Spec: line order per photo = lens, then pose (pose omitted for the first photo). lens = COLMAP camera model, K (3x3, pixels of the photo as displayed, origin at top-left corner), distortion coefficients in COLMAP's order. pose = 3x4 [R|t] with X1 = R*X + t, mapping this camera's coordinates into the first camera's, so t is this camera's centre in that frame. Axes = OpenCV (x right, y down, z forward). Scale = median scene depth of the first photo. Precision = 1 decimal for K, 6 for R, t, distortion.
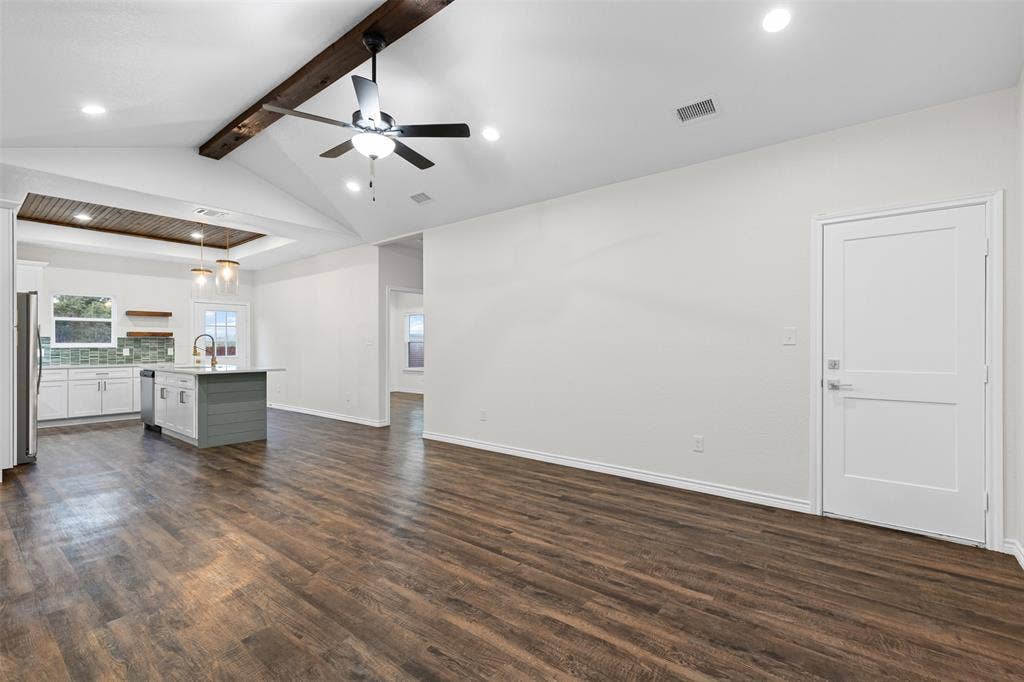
lens RADIAL K [[462.5, 0, 517.8], [0, 462.5, 350.6], [0, 0, 1]] dist [0.006849, -0.000363]
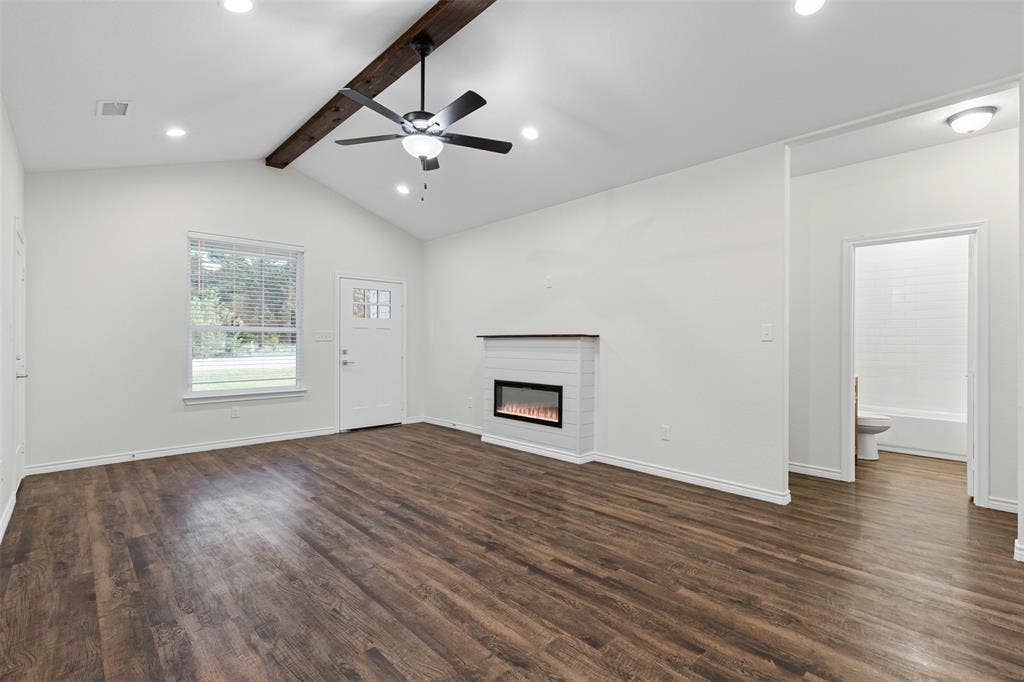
lens RADIAL K [[470.1, 0, 526.0], [0, 470.1, 341.9], [0, 0, 1]] dist [0.002569, 0.000252]
pose [[-0.993155, -0.001599, 0.116792, -0.620297], [-0.000582, 0.999962, 0.008746, -0.019572], [-0.116802, 0.008618, -0.993118, 1.877372]]
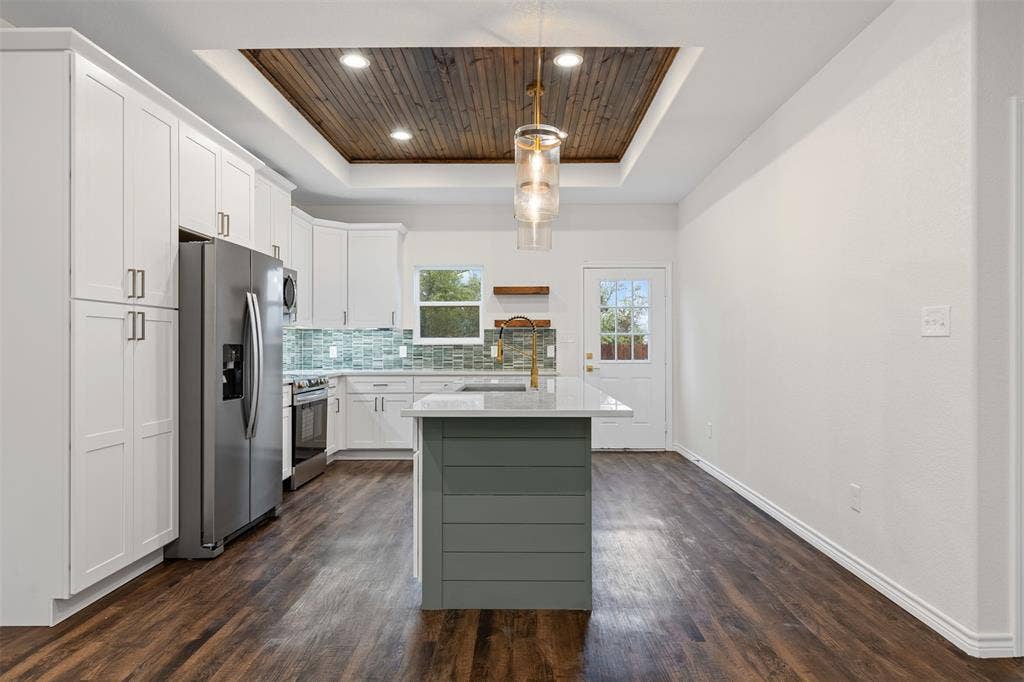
lens RADIAL K [[599.7, 0, 516.0], [0, 599.7, 341.9], [0, 0, 1]] dist [0.003567, -0.001070]
pose [[0.621723, -0.002237, -0.783234, -0.405002], [-0.006940, 0.999941, -0.008365, -0.008324], [0.783207, 0.010636, 0.621670, 1.205671]]
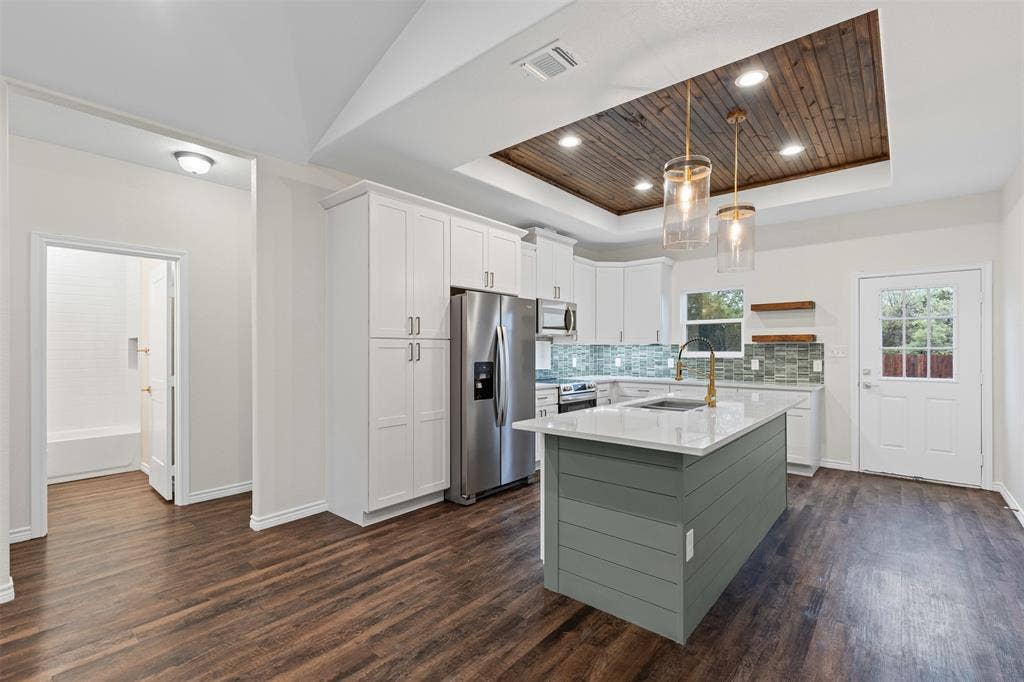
lens RADIAL K [[457.1, 0, 517.6], [0, 457.1, 348.6], [0, 0, 1]] dist [0.005740, -0.000468]
pose [[-0.015235, 0.000659, -0.999884, -0.367227], [-0.007815, 0.999969, 0.000778, -0.045043], [0.999853, 0.007826, -0.015230, 1.571056]]
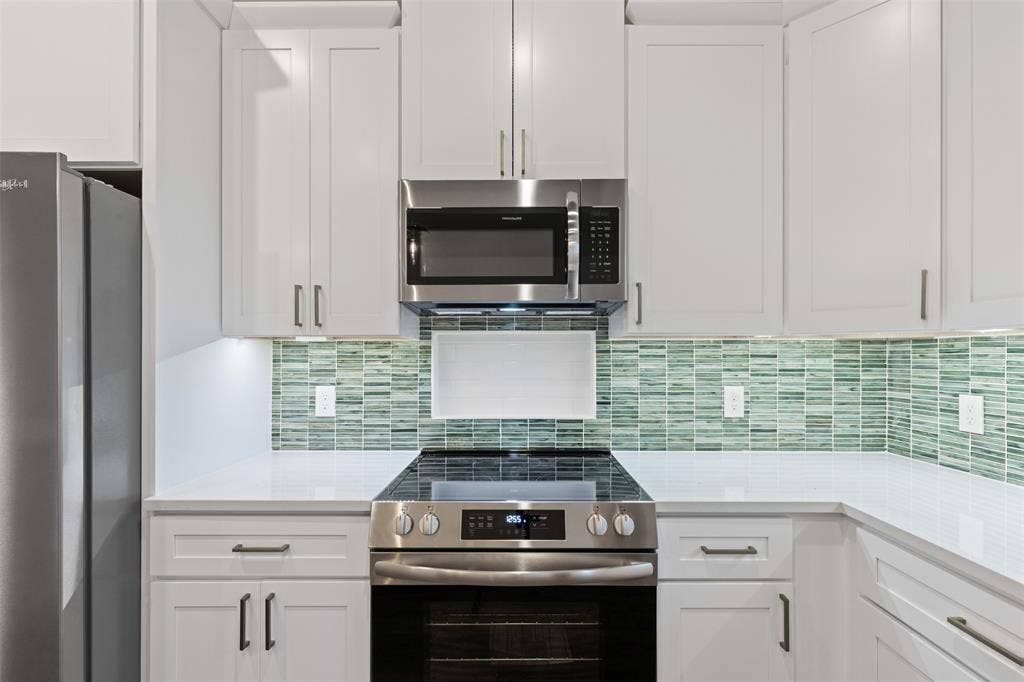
lens RADIAL K [[462.5, 0, 517.8], [0, 462.5, 350.6], [0, 0, 1]] dist [0.006849, -0.000363]
pose [[-0.774411, -0.000743, -0.632683, -1.727210], [-0.001329, 0.999999, 0.000453, -0.049139], [0.632682, 0.001191, -0.774411, 2.051036]]
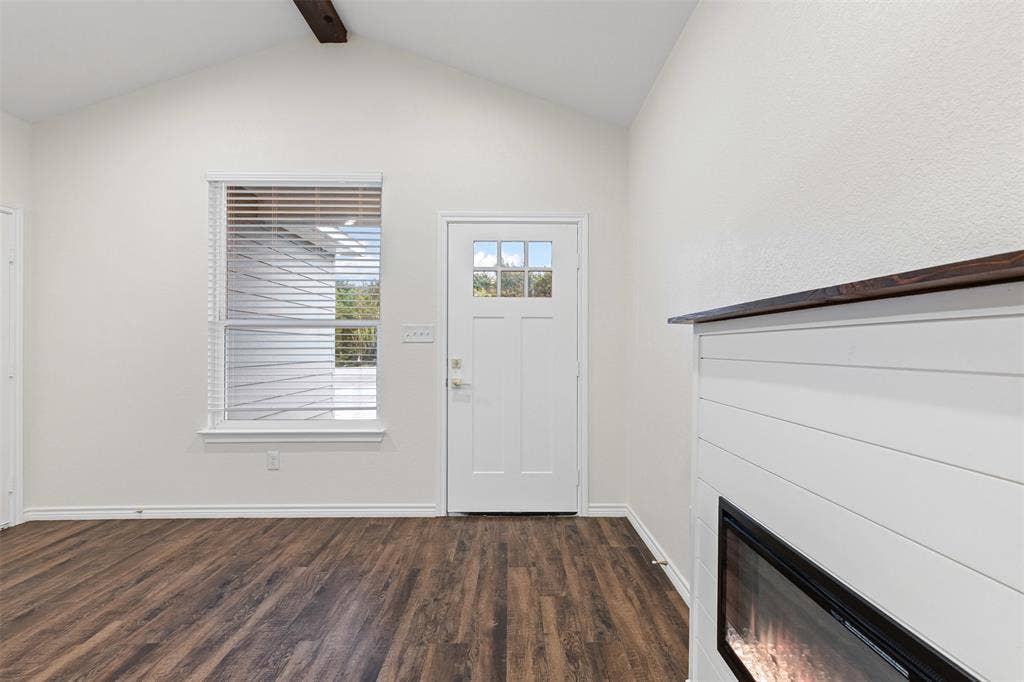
lens RADIAL K [[457.1, 0, 517.6], [0, 457.1, 348.6], [0, 0, 1]] dist [0.005740, -0.000468]
pose [[-0.642580, -0.001436, 0.766217, -0.499306], [0.006862, 0.999947, 0.007629, -0.000921], [-0.766188, 0.010160, -0.642537, 0.628638]]
